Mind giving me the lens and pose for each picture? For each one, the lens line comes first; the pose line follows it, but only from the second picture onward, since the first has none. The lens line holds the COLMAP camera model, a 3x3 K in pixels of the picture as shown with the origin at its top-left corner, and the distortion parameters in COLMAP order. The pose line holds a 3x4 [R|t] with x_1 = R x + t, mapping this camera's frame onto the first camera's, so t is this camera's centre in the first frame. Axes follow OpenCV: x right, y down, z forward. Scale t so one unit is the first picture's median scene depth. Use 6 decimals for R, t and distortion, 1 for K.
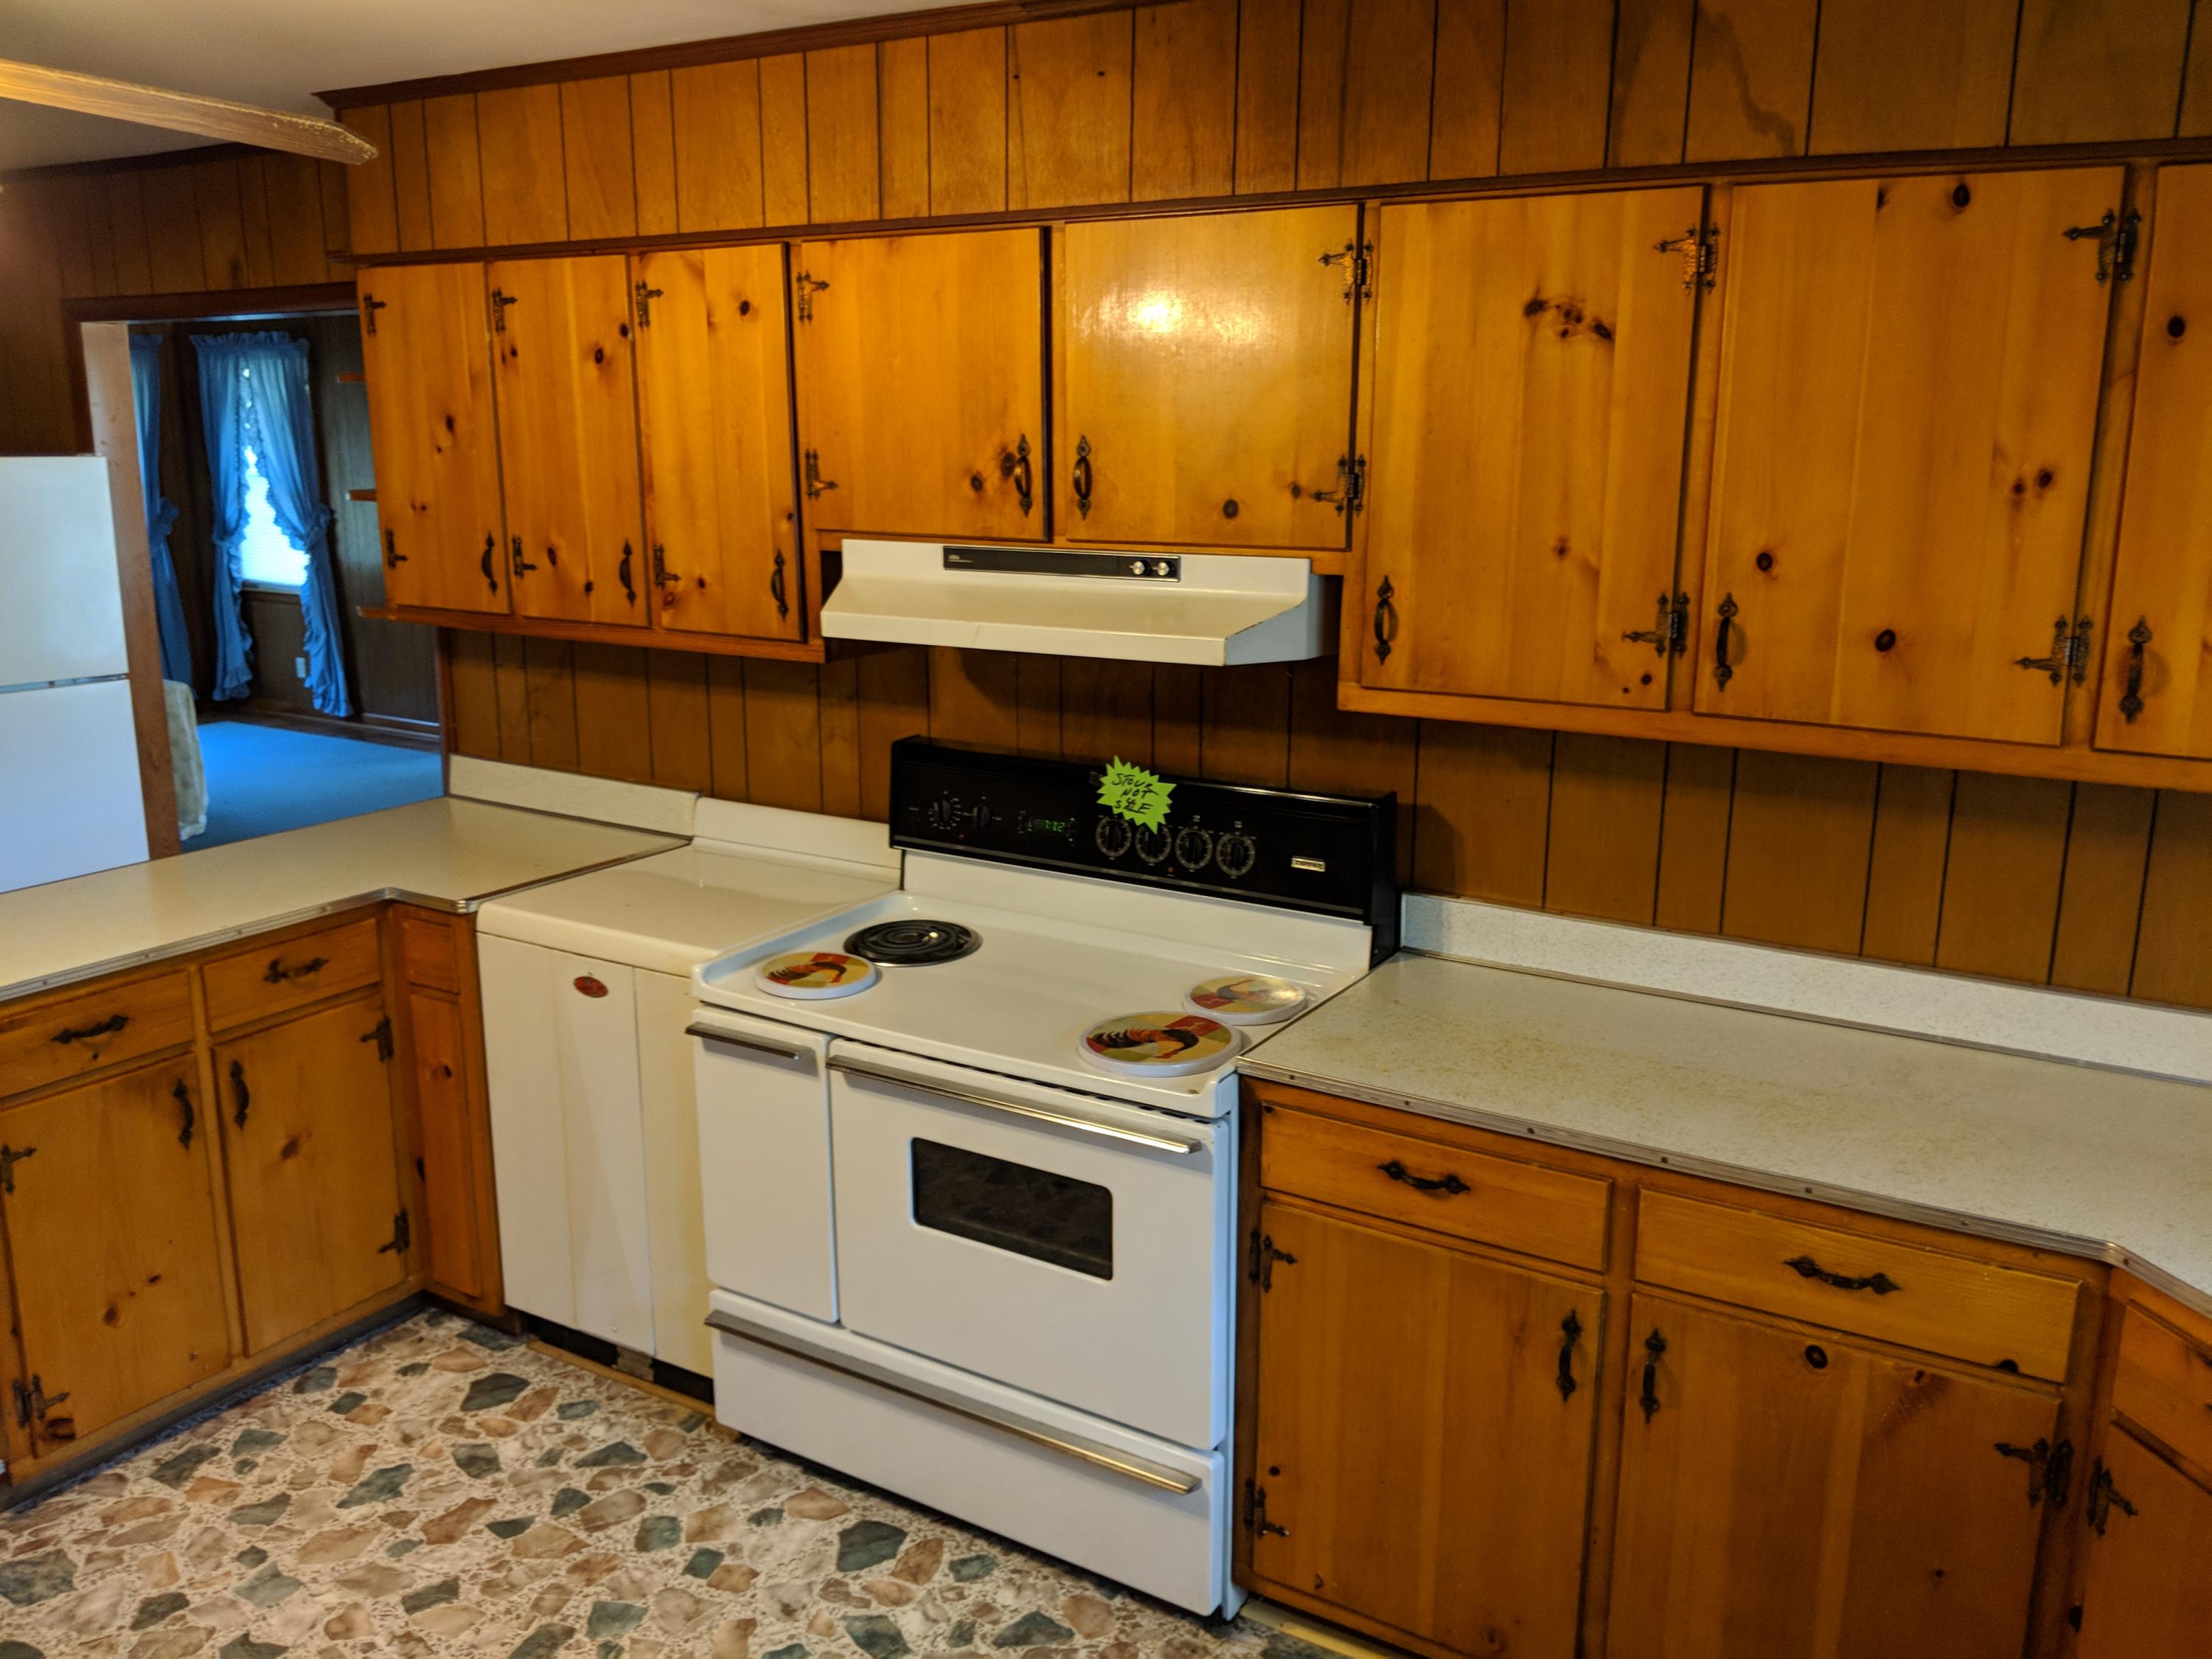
lens RADIAL K [[1764.7, 0, 1135.7], [0, 1764.7, 877.7], [0, 0, 1]] dist [0.038632, -0.074011]
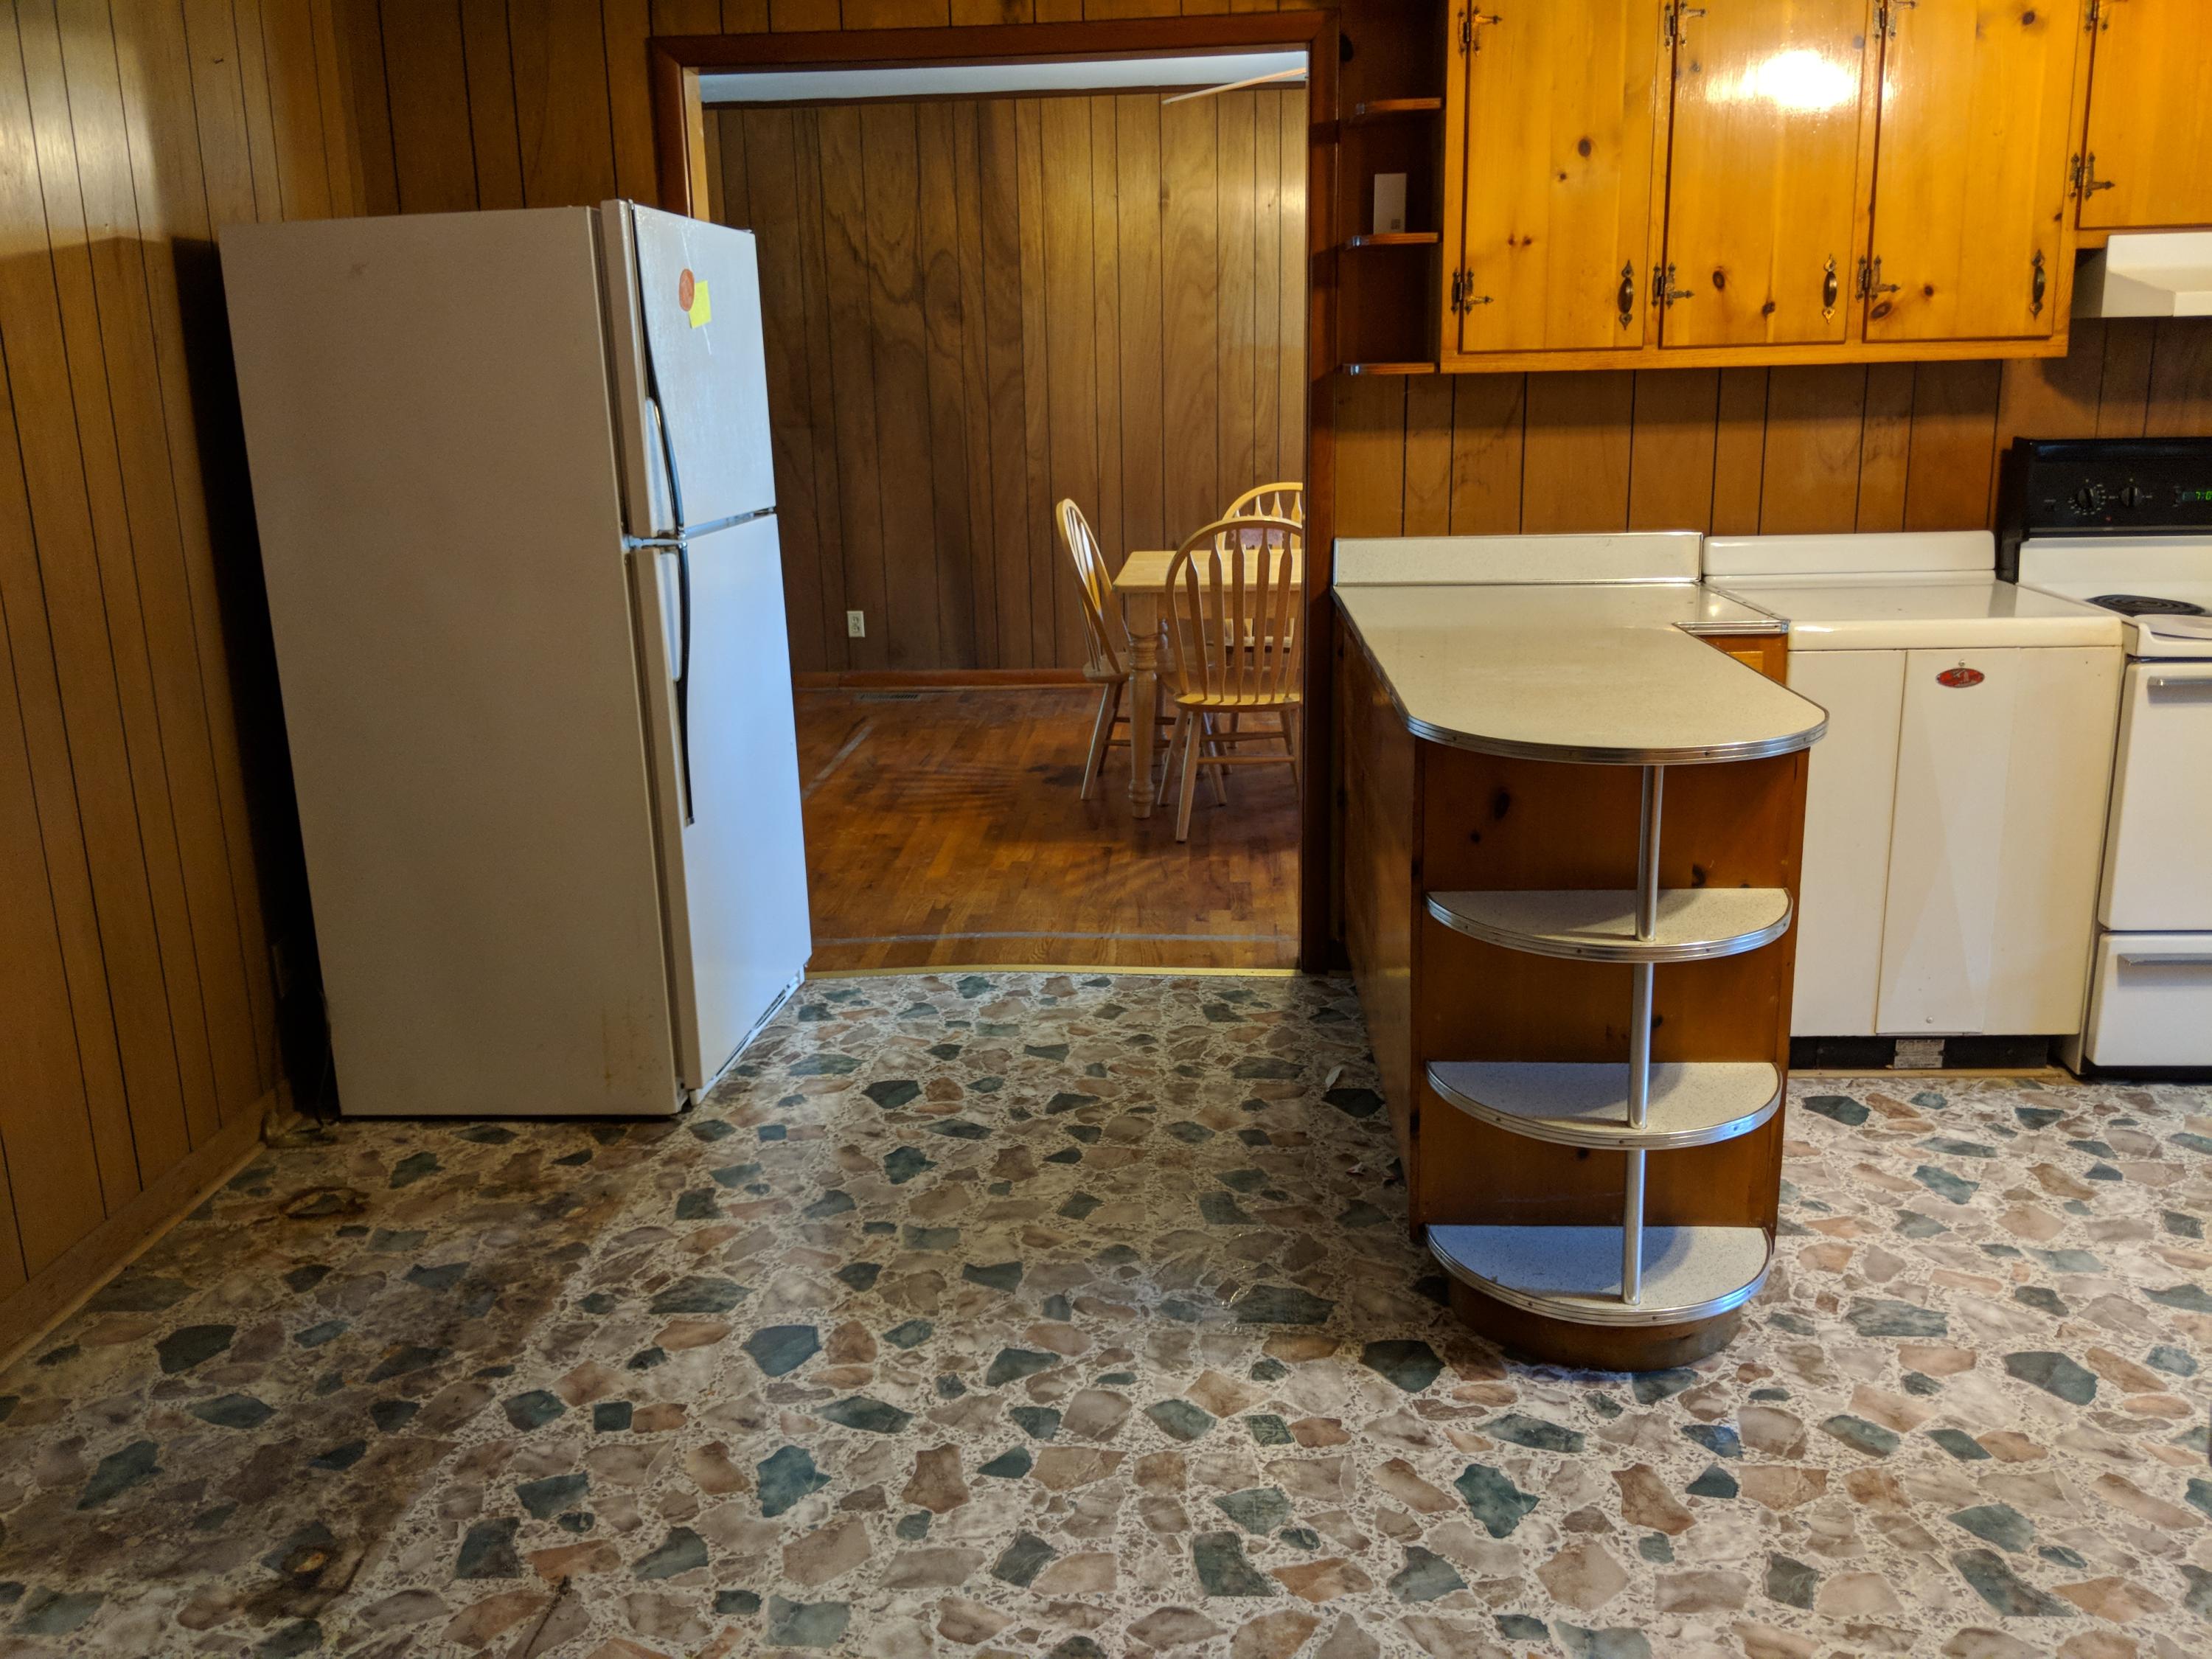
lens RADIAL K [[1764.7, 0, 1102.1], [0, 1764.7, 843.0], [0, 0, 1]] dist [0.038632, -0.074011]
pose [[0.886803, -0.153260, 0.435995, -1.159603], [0.147456, 0.987934, 0.047354, 0.032583], [-0.437992, 0.022296, 0.898702, 0.279583]]
